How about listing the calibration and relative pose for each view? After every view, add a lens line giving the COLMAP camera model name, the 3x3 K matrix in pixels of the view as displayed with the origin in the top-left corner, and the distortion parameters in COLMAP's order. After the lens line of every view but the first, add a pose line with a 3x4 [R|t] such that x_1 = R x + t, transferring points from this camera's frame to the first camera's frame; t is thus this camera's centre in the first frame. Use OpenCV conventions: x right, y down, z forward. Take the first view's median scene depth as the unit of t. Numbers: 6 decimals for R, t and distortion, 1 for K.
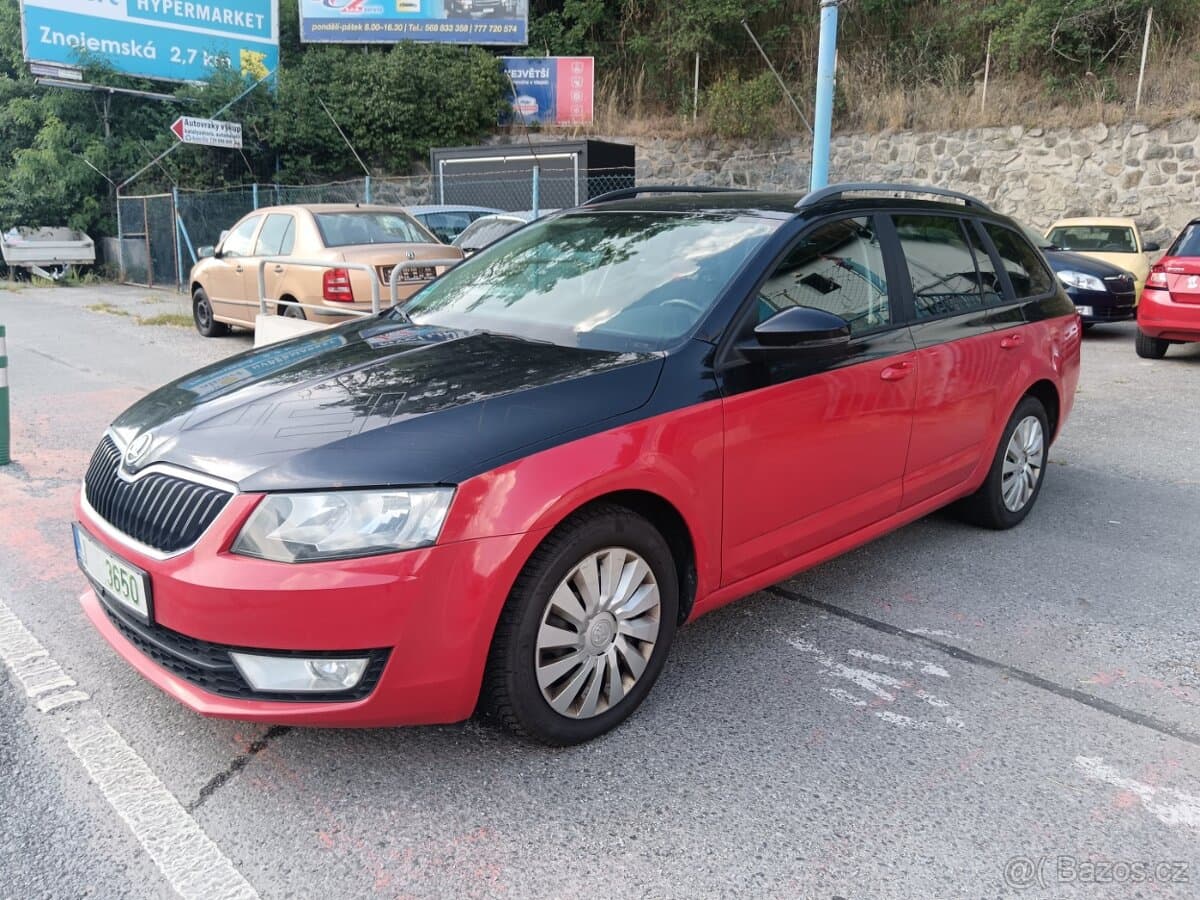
lens RADIAL K [[935.1, 0, 597.2], [0, 935.1, 451.3], [0, 0, 1]] dist [-0.001957, -0.000695]
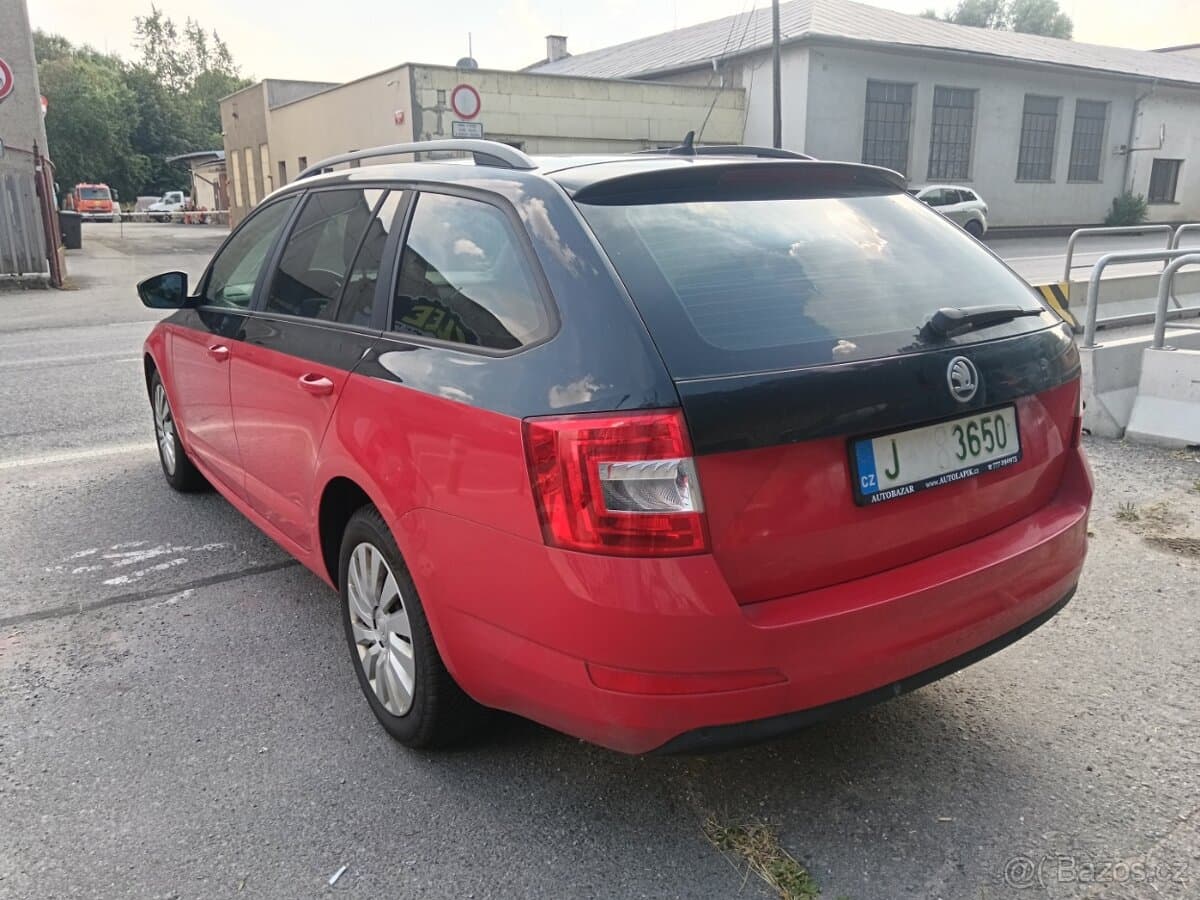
lens RADIAL K [[935.1, 0, 597.2], [0, 935.1, 451.3], [0, 0, 1]] dist [-0.001957, -0.000695]
pose [[-0.178020, 0.235275, -0.955487, 0.212753], [-0.217085, 0.937683, 0.271337, -0.059843], [0.959783, 0.255725, -0.115852, 0.263492]]
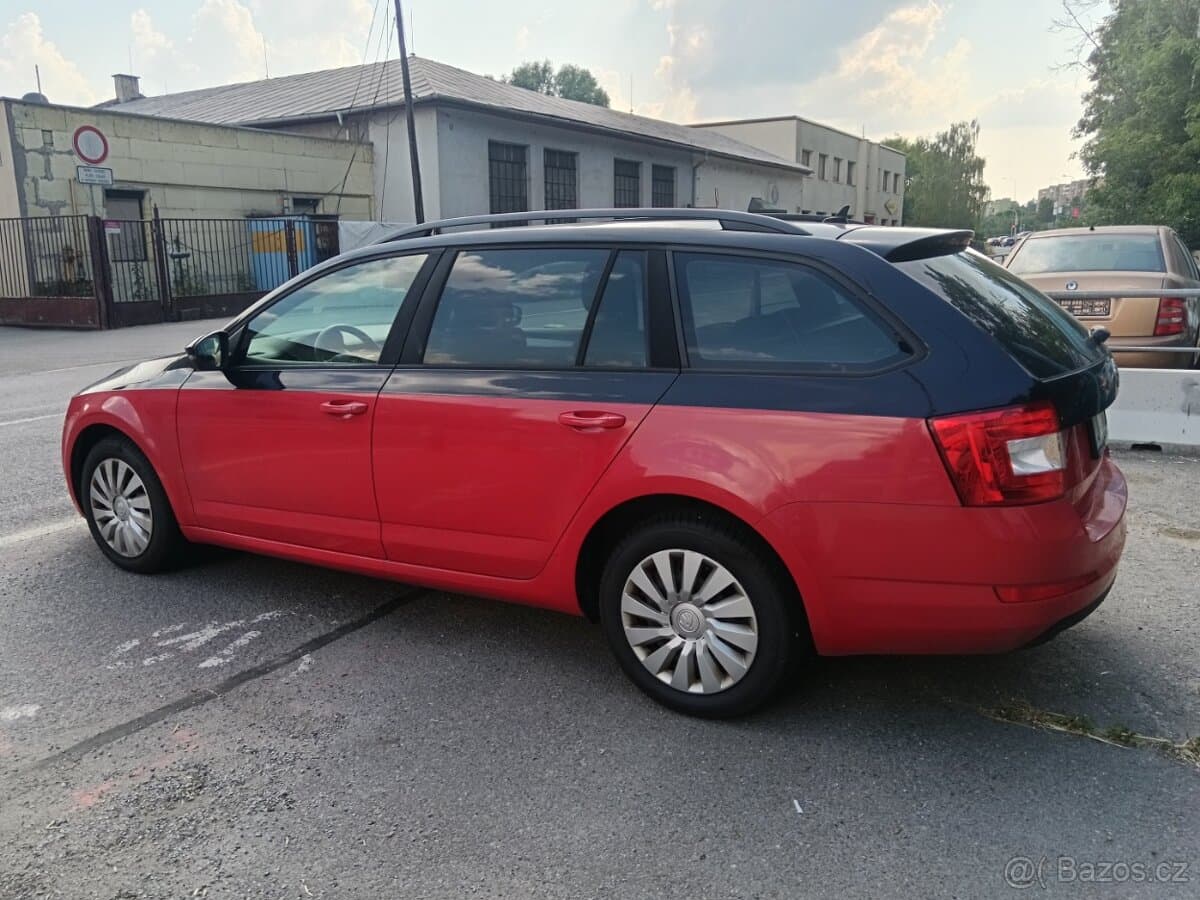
lens RADIAL K [[935.1, 0, 597.2], [0, 935.1, 451.3], [0, 0, 1]] dist [-0.001957, -0.000695]
pose [[0.259492, 0.182769, -0.948293, 0.233854], [-0.202939, 0.970324, 0.131483, -0.039413], [0.944182, 0.158326, 0.288882, 0.166939]]
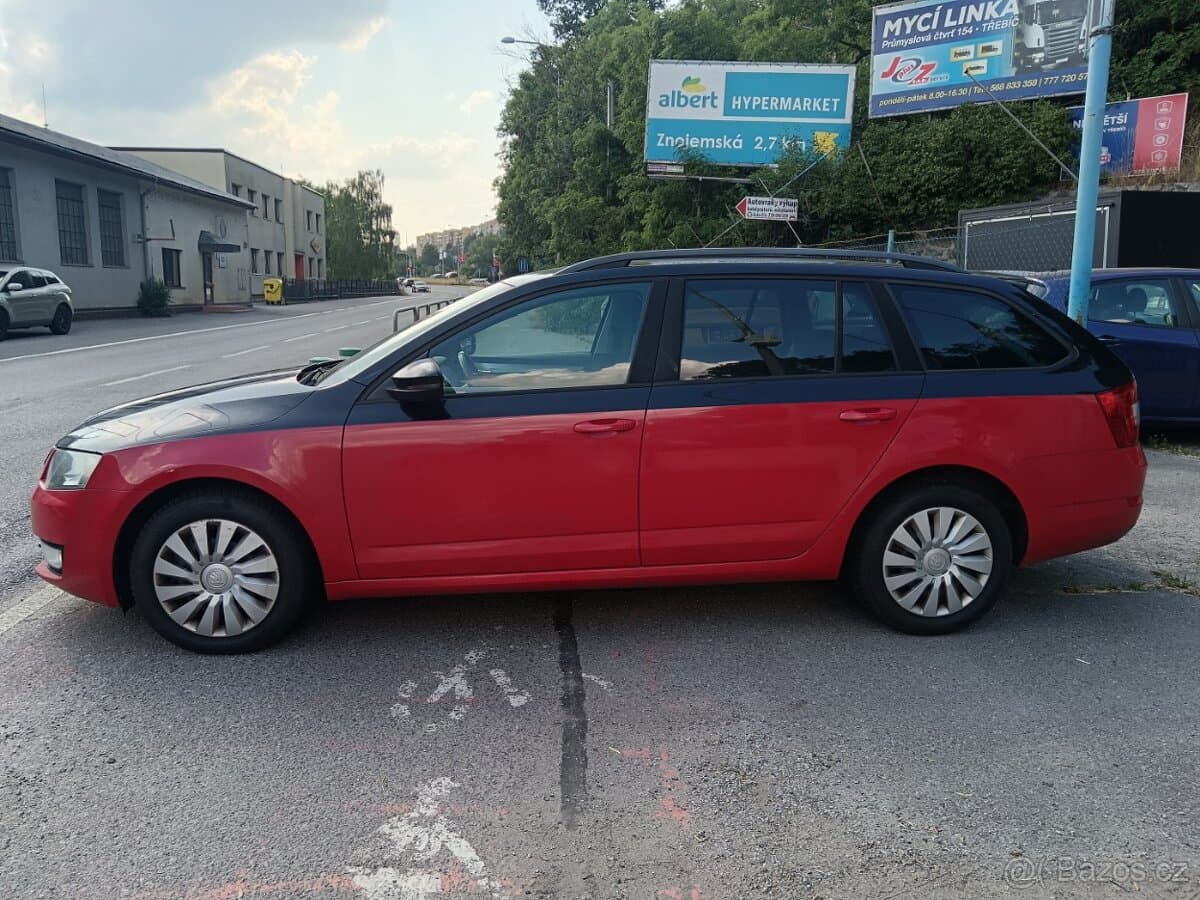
lens RADIAL K [[932.4, 0, 596.4], [0, 932.4, 445.3], [0, 0, 1]] dist [-0.002279, 0.006875]
pose [[0.772901, 0.094473, -0.627454, 0.167845], [-0.138350, 0.990154, -0.021336, -0.007113], [0.619261, 0.103299, 0.778361, 0.029605]]
